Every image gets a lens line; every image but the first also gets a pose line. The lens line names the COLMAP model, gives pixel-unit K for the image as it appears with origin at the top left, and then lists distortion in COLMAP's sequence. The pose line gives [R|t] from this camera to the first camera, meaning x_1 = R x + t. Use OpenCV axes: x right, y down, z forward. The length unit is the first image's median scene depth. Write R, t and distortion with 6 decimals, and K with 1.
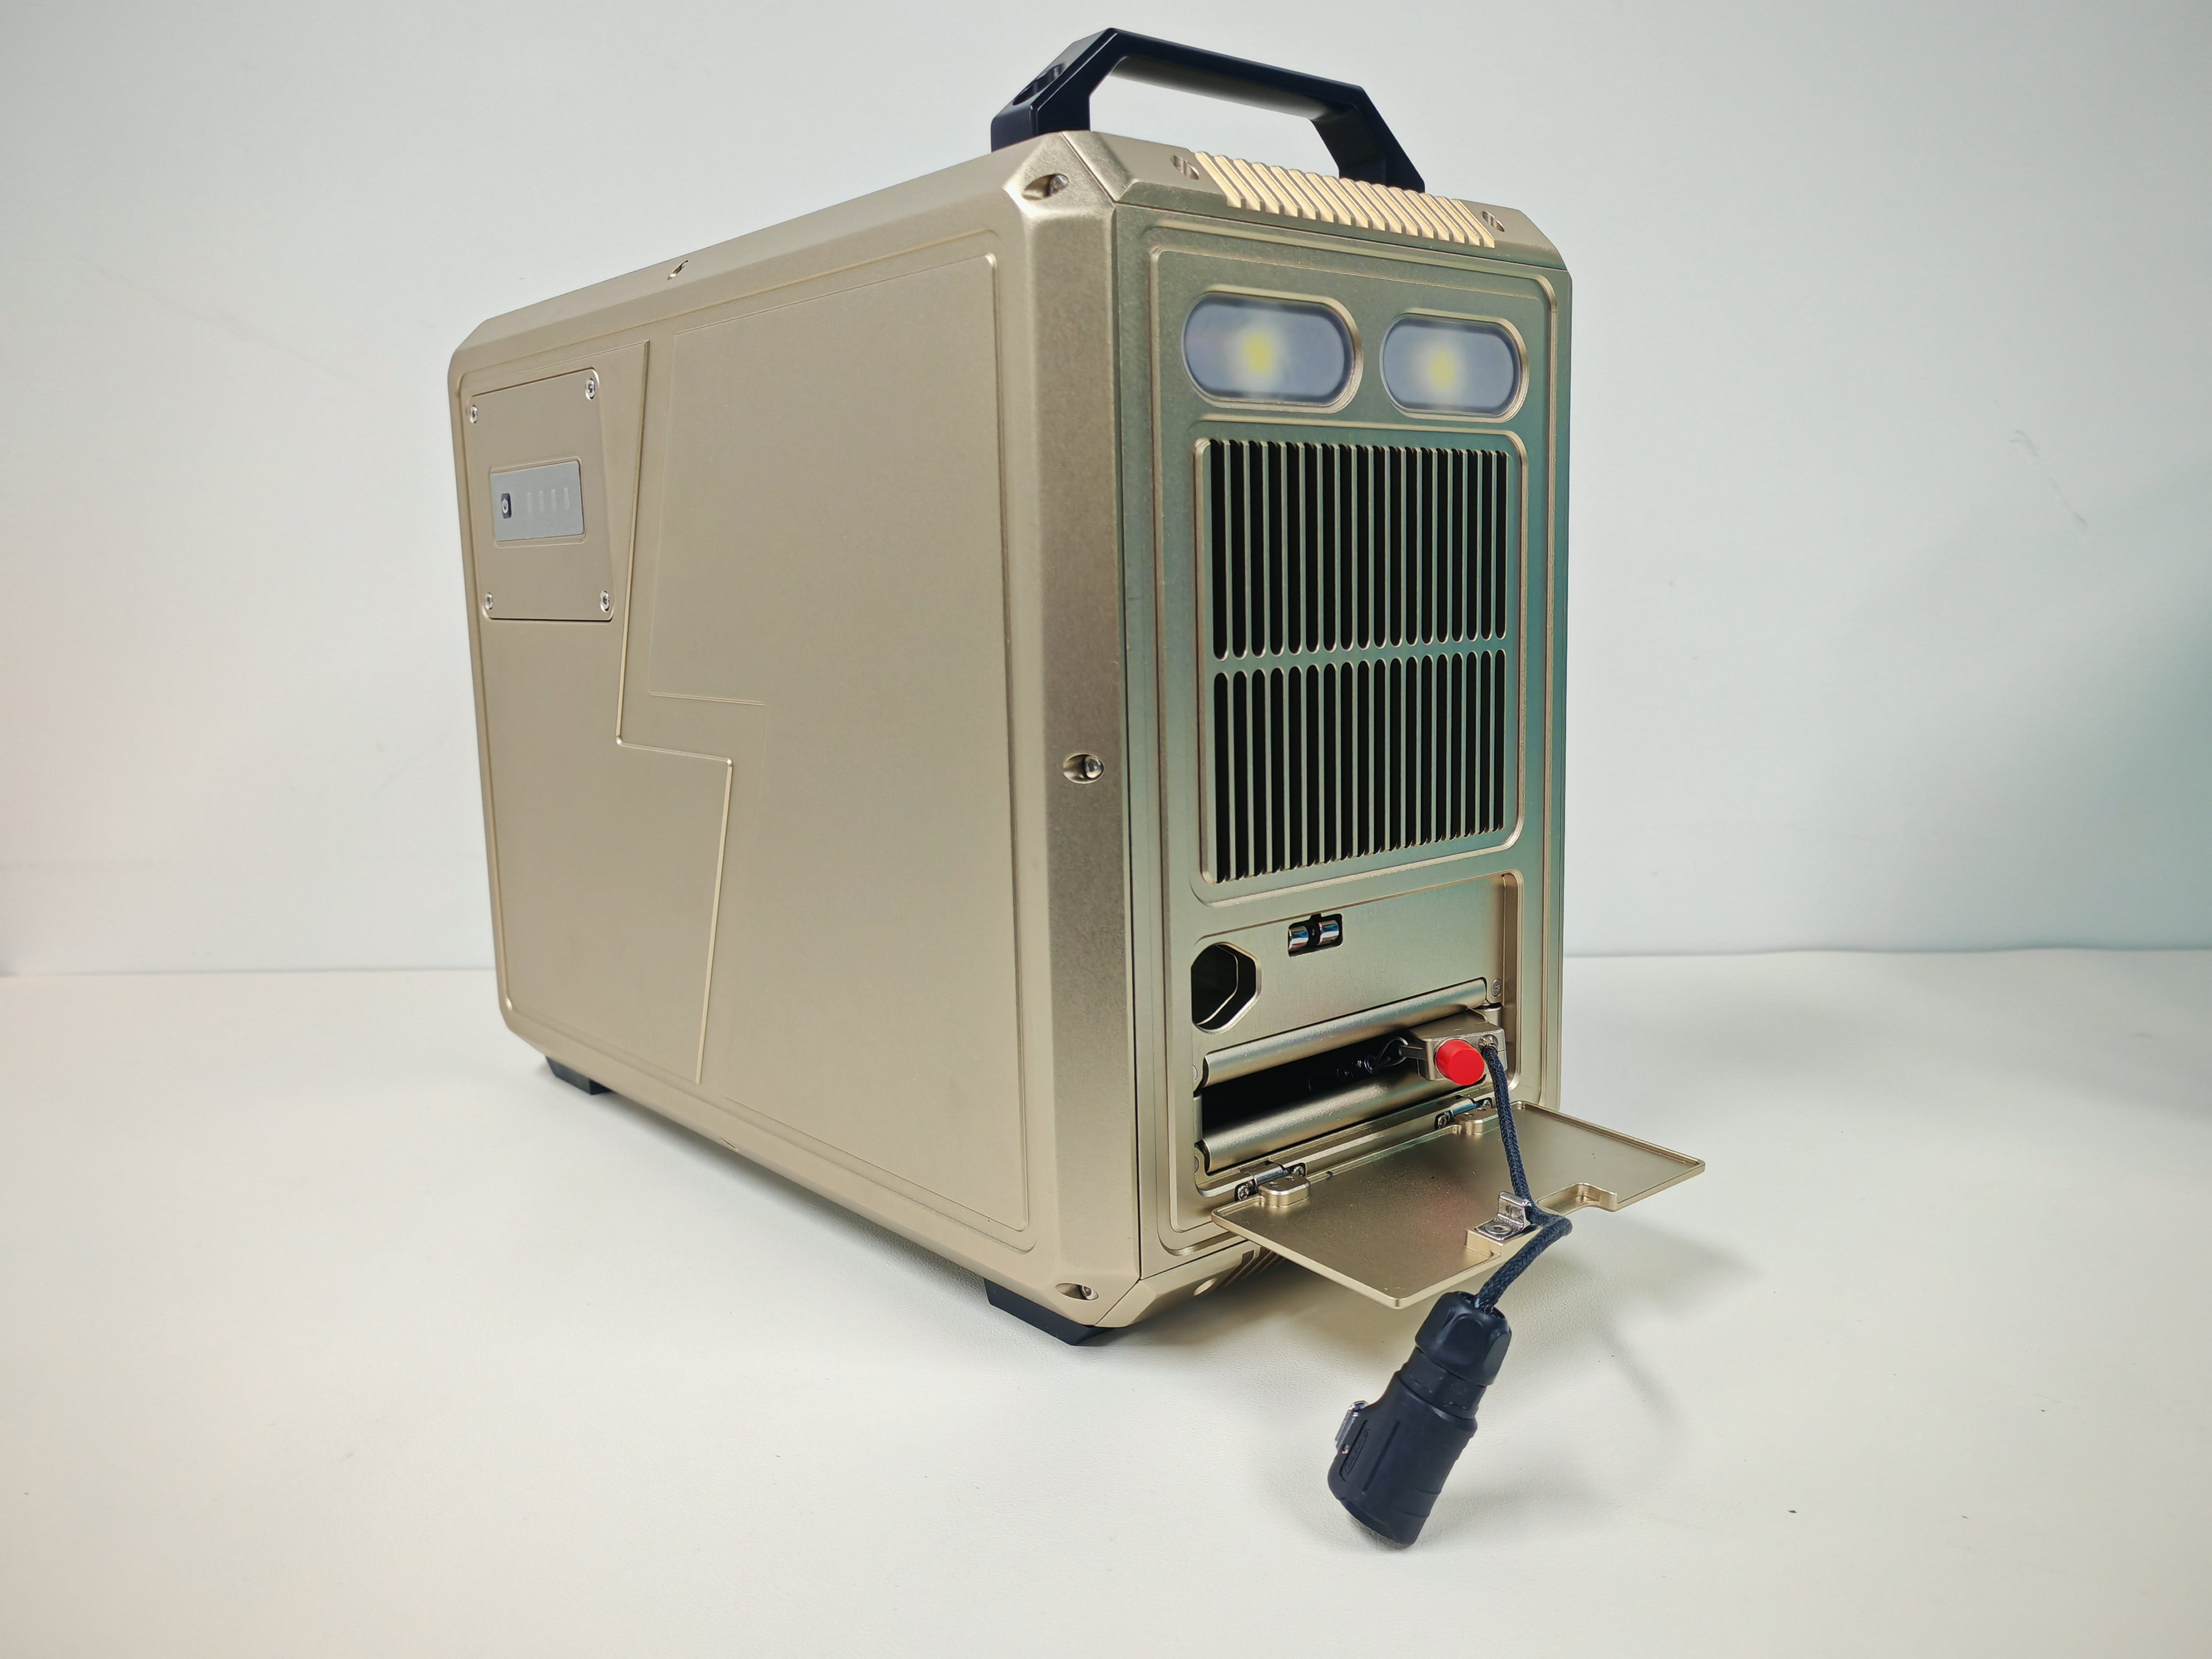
lens RADIAL K [[1732.0, 0, 1106.0], [0, 1732.0, 829.5], [0, 0, 1]] dist [0.016421, 0.001928]
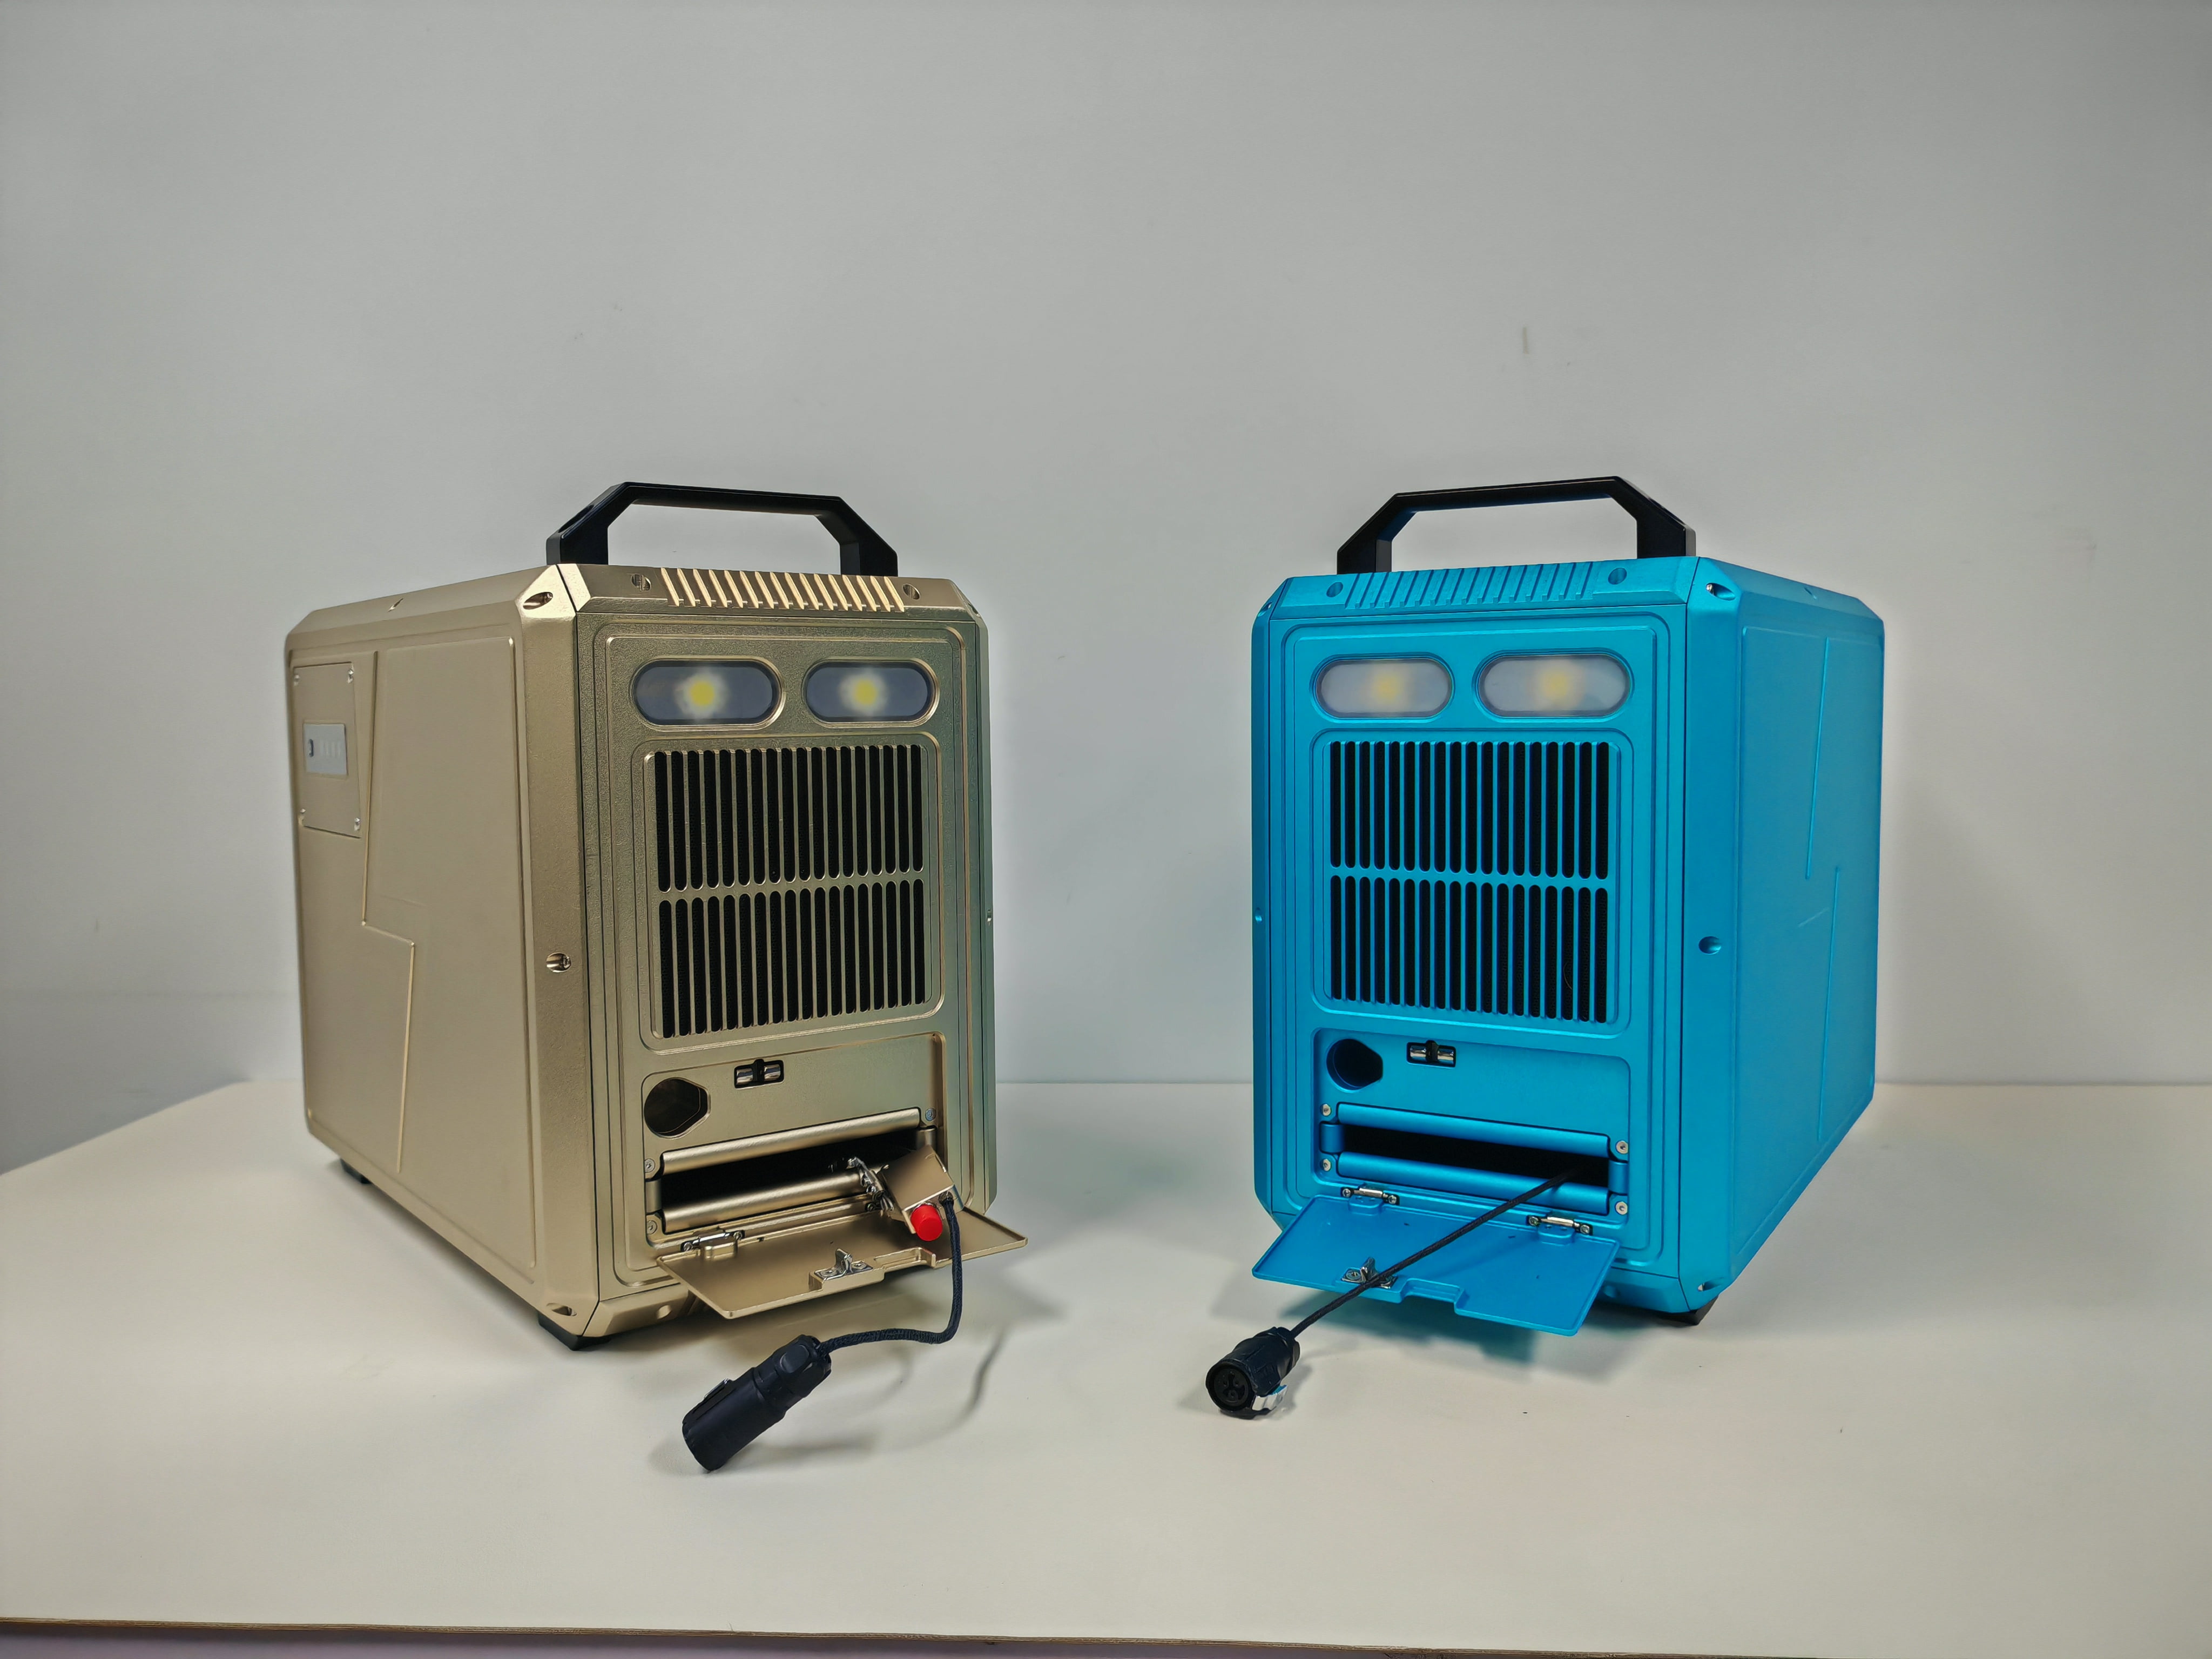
lens RADIAL K [[1732.0, 0, 1106.0], [0, 1732.0, 829.5], [0, 0, 1]] dist [0.016421, 0.001928]
pose [[0.998784, 0.013952, -0.047278, 0.499289], [-0.017777, 0.996516, -0.081491, -0.032509], [0.045976, 0.082232, 0.995552, -0.489404]]
